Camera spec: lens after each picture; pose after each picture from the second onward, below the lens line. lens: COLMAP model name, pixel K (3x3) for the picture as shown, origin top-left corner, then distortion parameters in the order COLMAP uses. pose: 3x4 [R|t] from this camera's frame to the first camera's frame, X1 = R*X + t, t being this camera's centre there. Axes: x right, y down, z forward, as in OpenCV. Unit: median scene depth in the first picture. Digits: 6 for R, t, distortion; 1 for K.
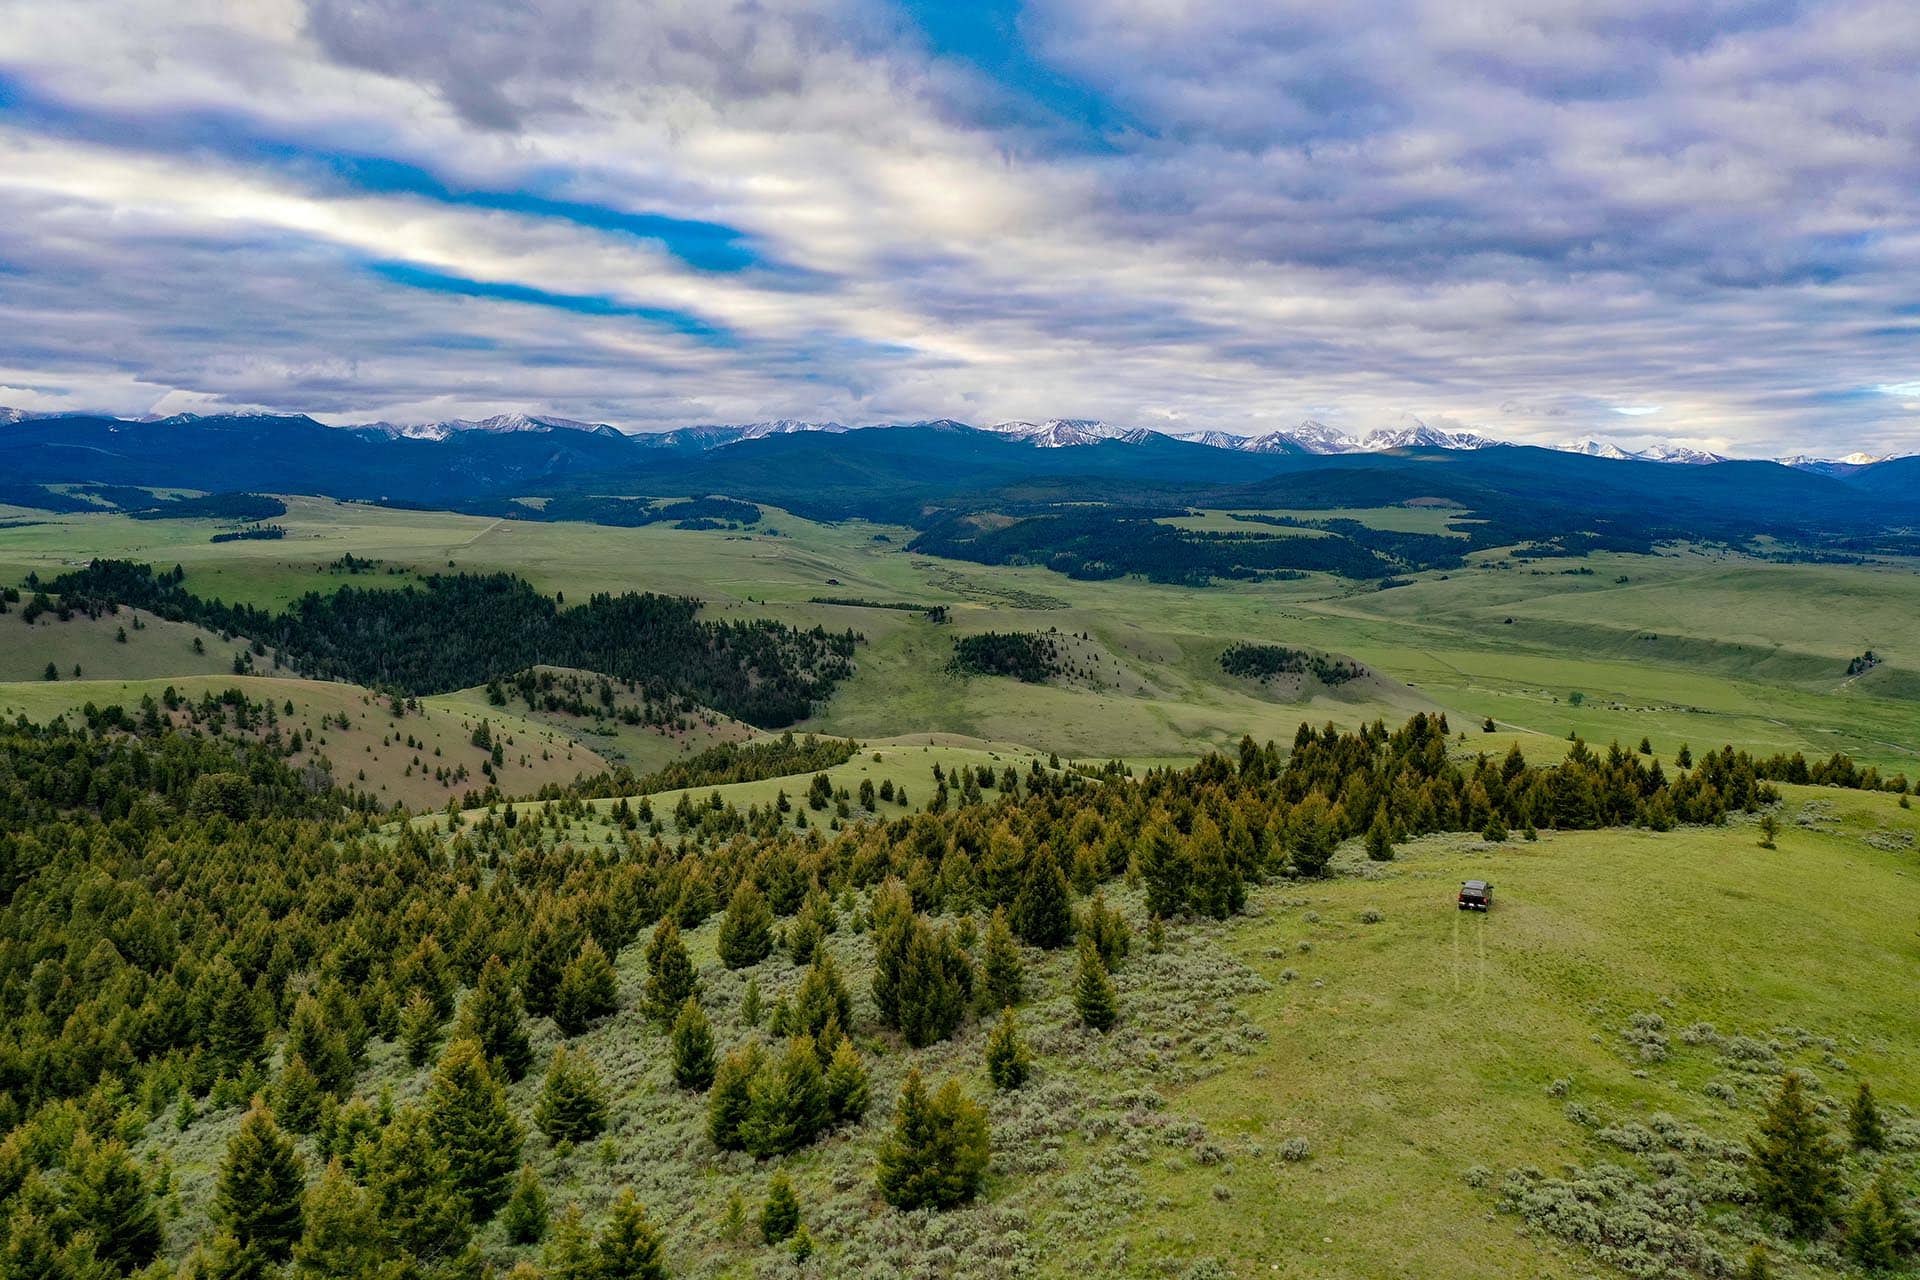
lens RADIAL K [[1514.7, 0, 963.9], [0, 1514.7, 663.5], [0, 0, 1]] dist [0.001923, 0.004552]
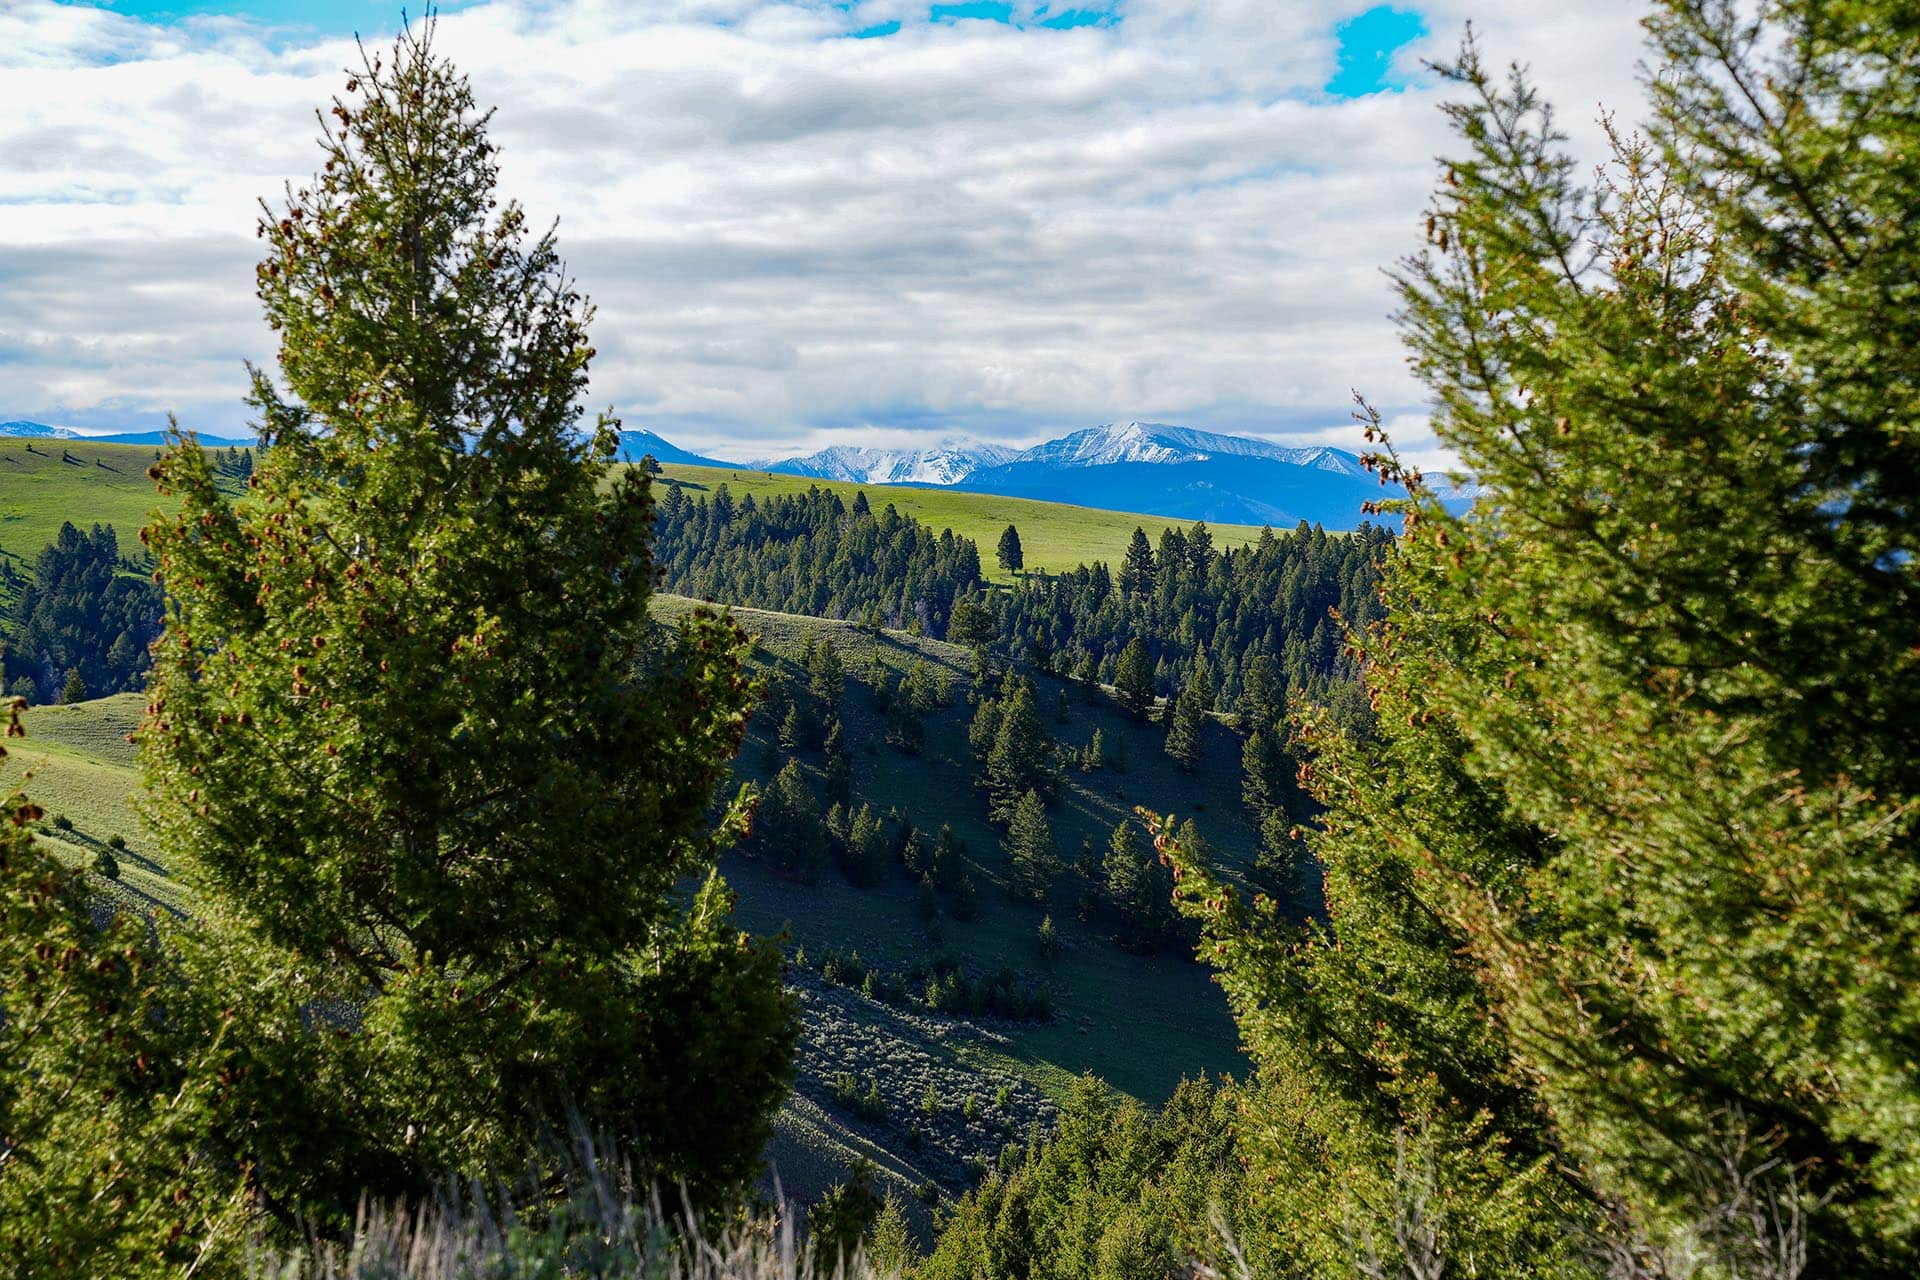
lens RADIAL K [[3652.2, 0, 960.0], [0, 3652.2, 640.0], [0, 0, 1]] dist [0.271918, 0.318592]
pose [[0.944629, 0.000598, -0.328140, -0.049667], [-0.038352, 0.993346, -0.108593, 0.020232], [0.325891, 0.115165, 0.938367, 0.269865]]
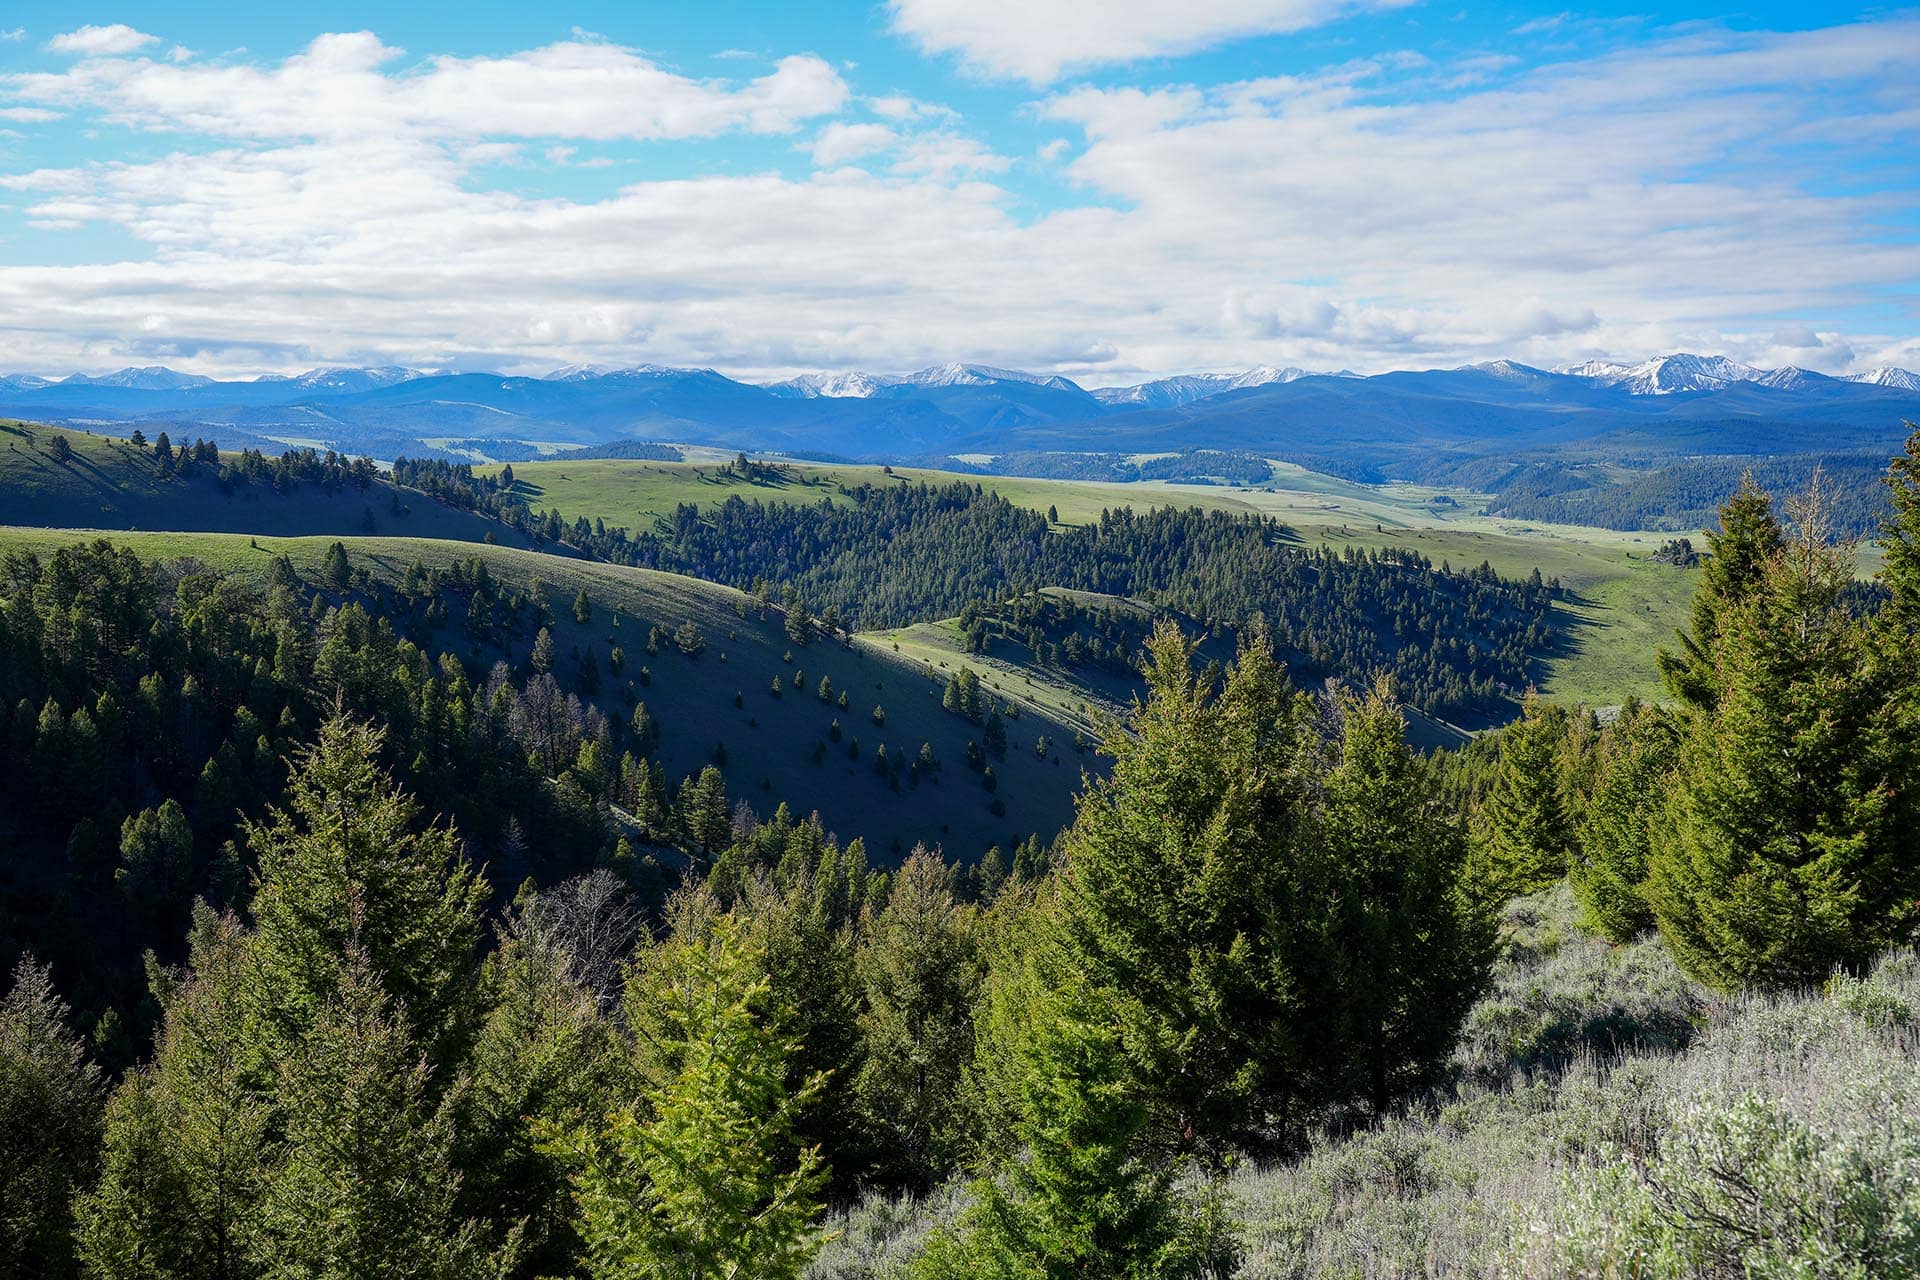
lens RADIAL K [[1890.8, 0, 960.0], [0, 1890.8, 640.0], [0, 0, 1]] dist [0.016062, 0.015395]
pose [[0.961416, 0.020615, -0.274324, -0.052481], [-0.027035, 0.999442, -0.019642, 0.014549], [0.273766, 0.026300, 0.961437, 0.142442]]
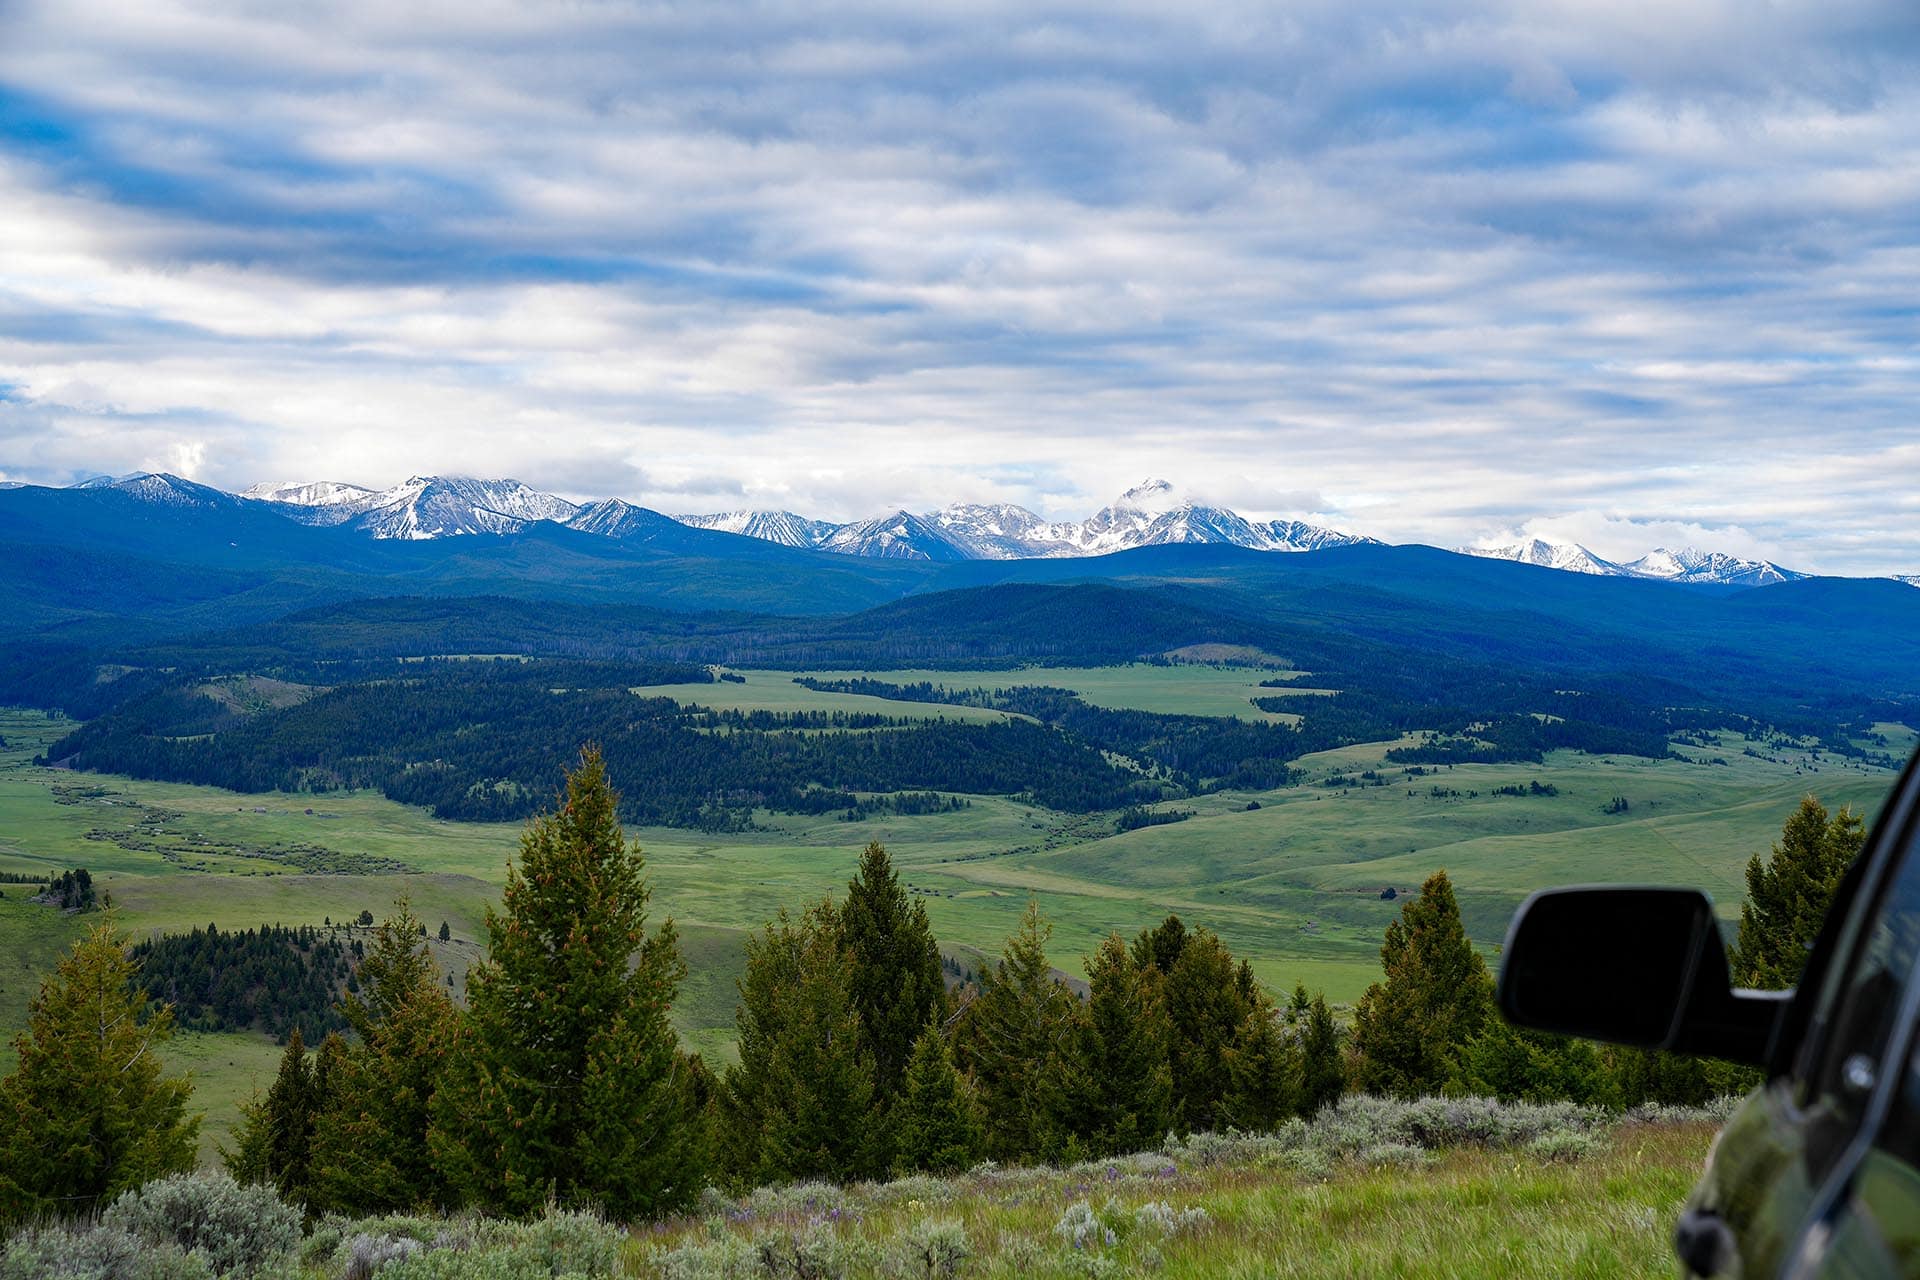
lens RADIAL K [[3317.9, 0, 970.9], [0, 3317.9, 636.9], [0, 0, 1]] dist [0.239874, 0.839453]
pose [[0.975578, 0.002554, 0.219637, 0.011200], [0.022670, 0.993421, -0.112250, 0.005211], [-0.218478, 0.114488, 0.969103, 0.032041]]
